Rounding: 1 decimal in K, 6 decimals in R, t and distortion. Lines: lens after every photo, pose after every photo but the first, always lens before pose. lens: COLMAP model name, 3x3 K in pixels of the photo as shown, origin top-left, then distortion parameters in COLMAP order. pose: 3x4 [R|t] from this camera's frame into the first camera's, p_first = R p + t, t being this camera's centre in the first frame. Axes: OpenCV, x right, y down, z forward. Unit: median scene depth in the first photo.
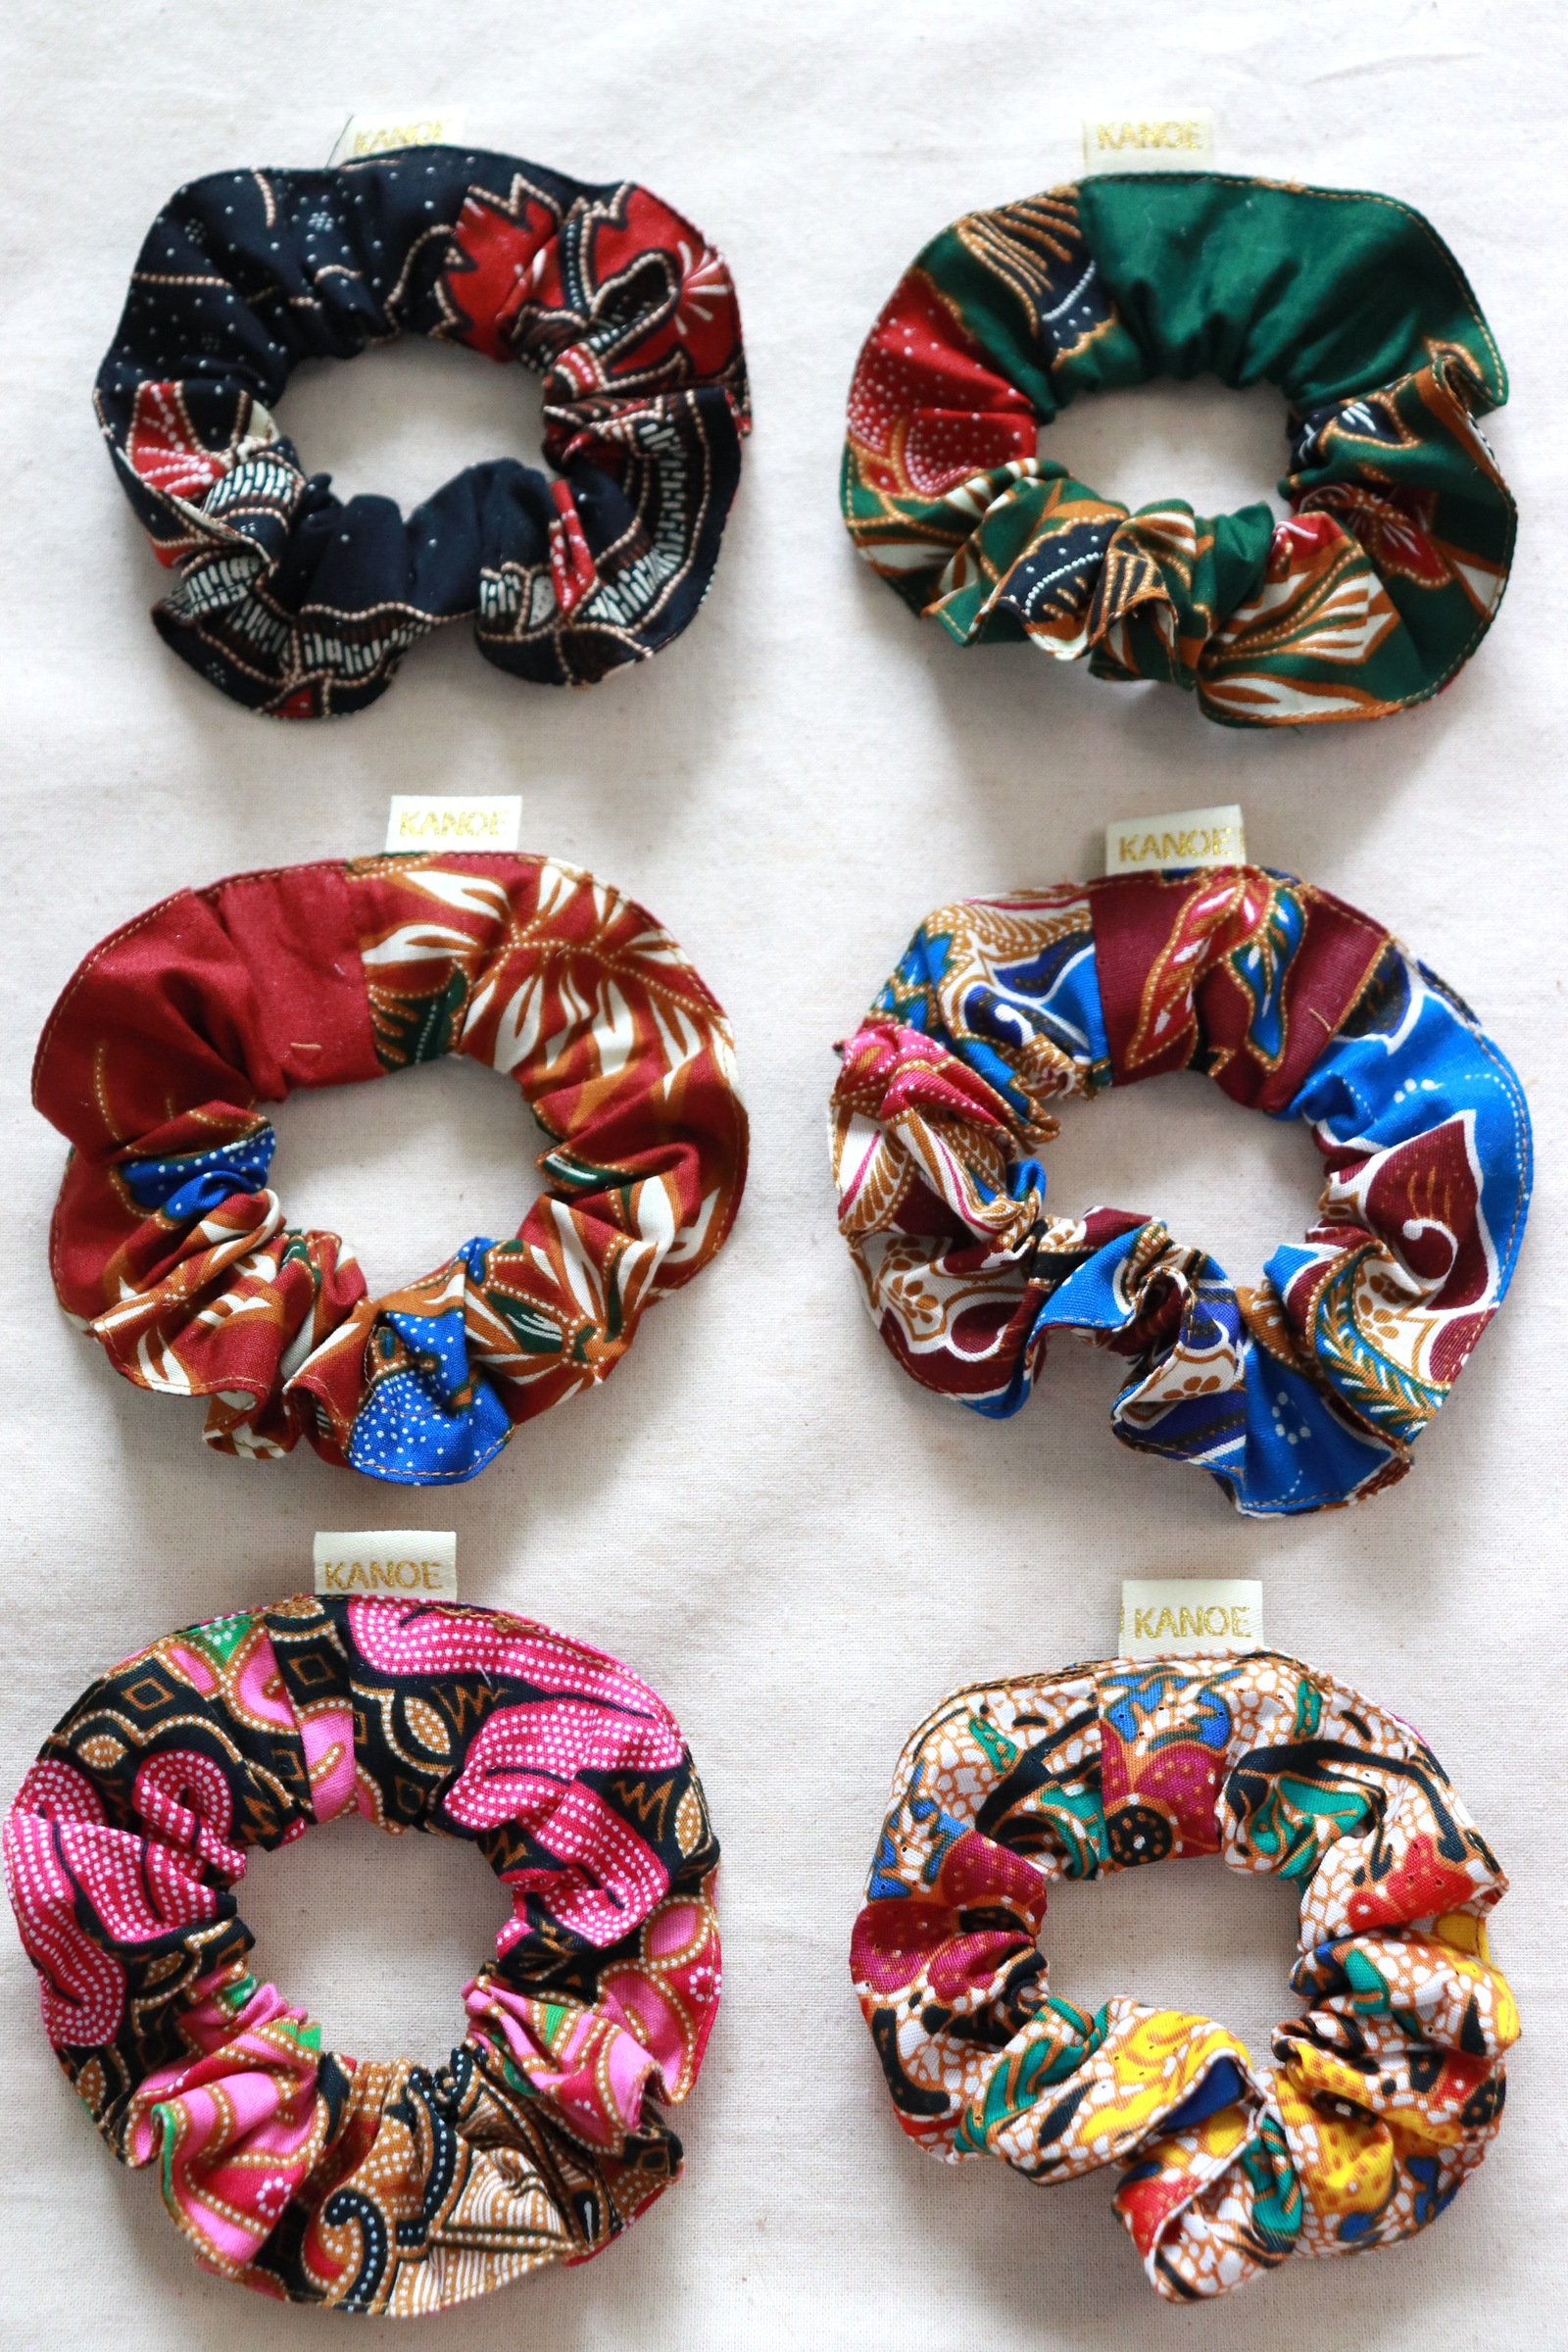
lens RADIAL K [[3891.0, 0, 783.8], [0, 3891.0, 1178.1], [0, 0, 1]] dist [0.053763, 0.000000]
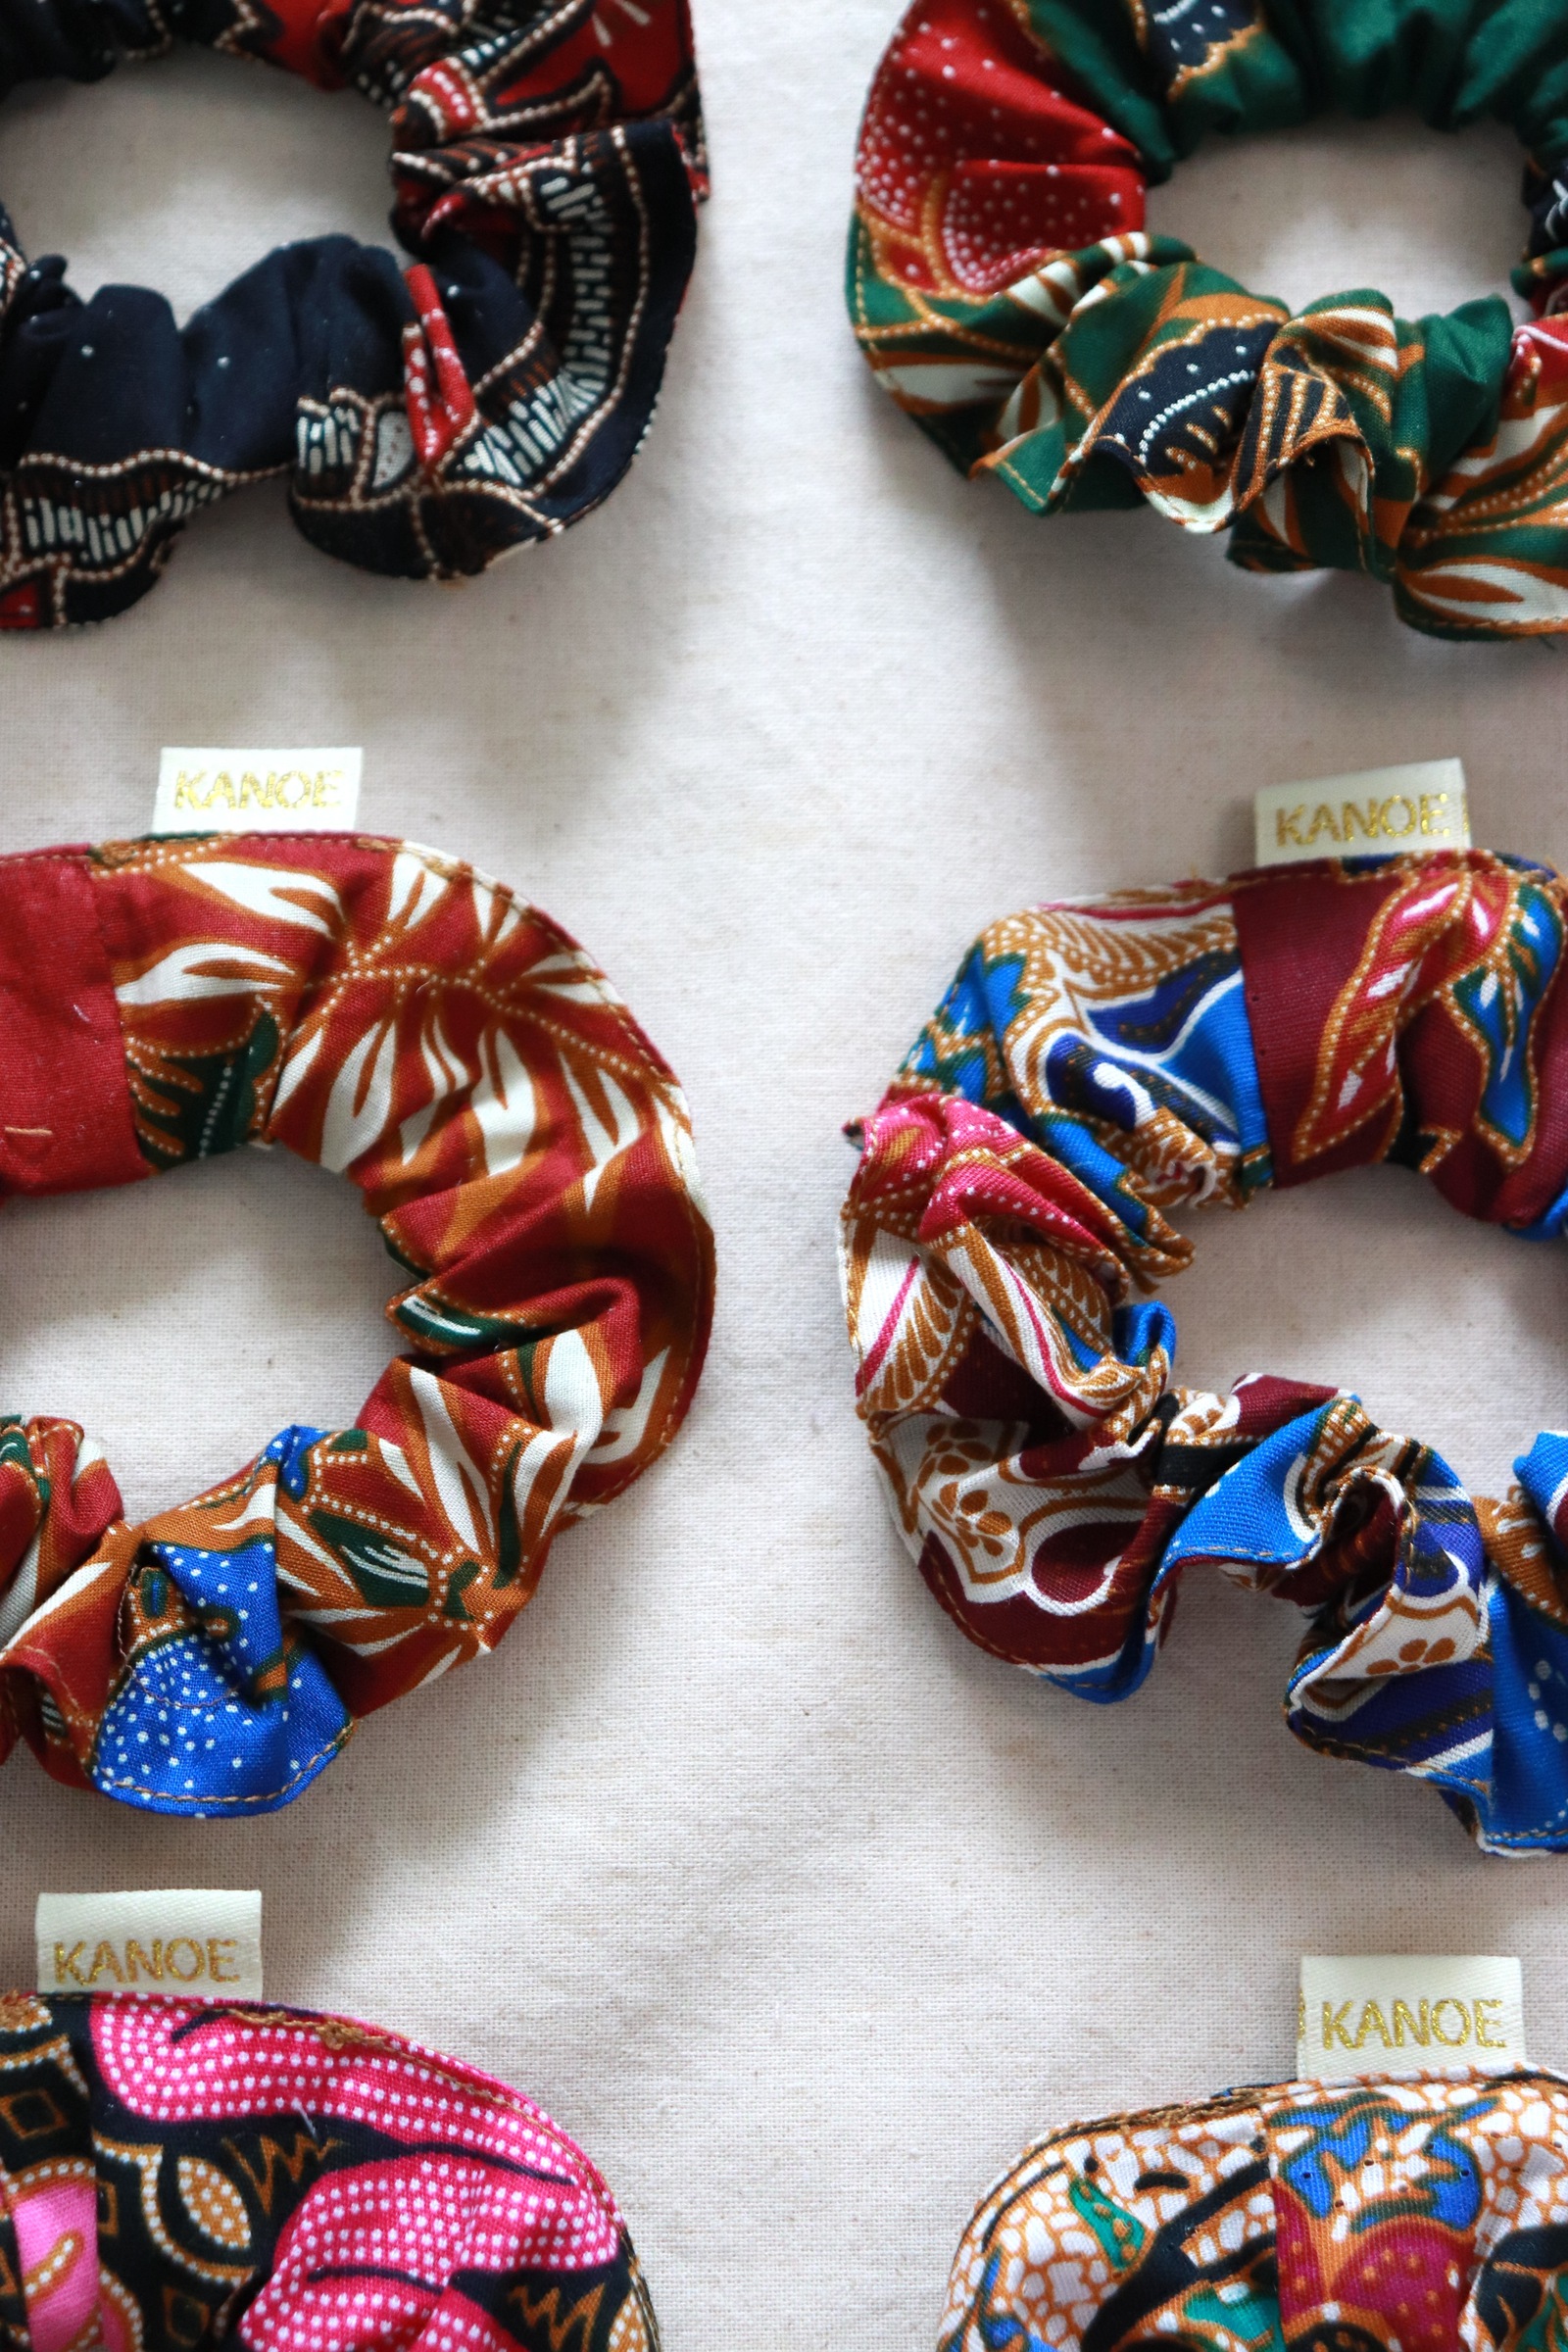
lens RADIAL K [[4678.6, 0, 781.6], [0, 4678.6, 1166.2], [0, 0, 1]] dist [0.160771, 0.000000]
pose [[0.999568, -0.003596, 0.029186, -0.020579], [0.004540, 0.999466, -0.032350, -0.002274], [-0.029054, 0.032468, 0.999050, 0.218370]]
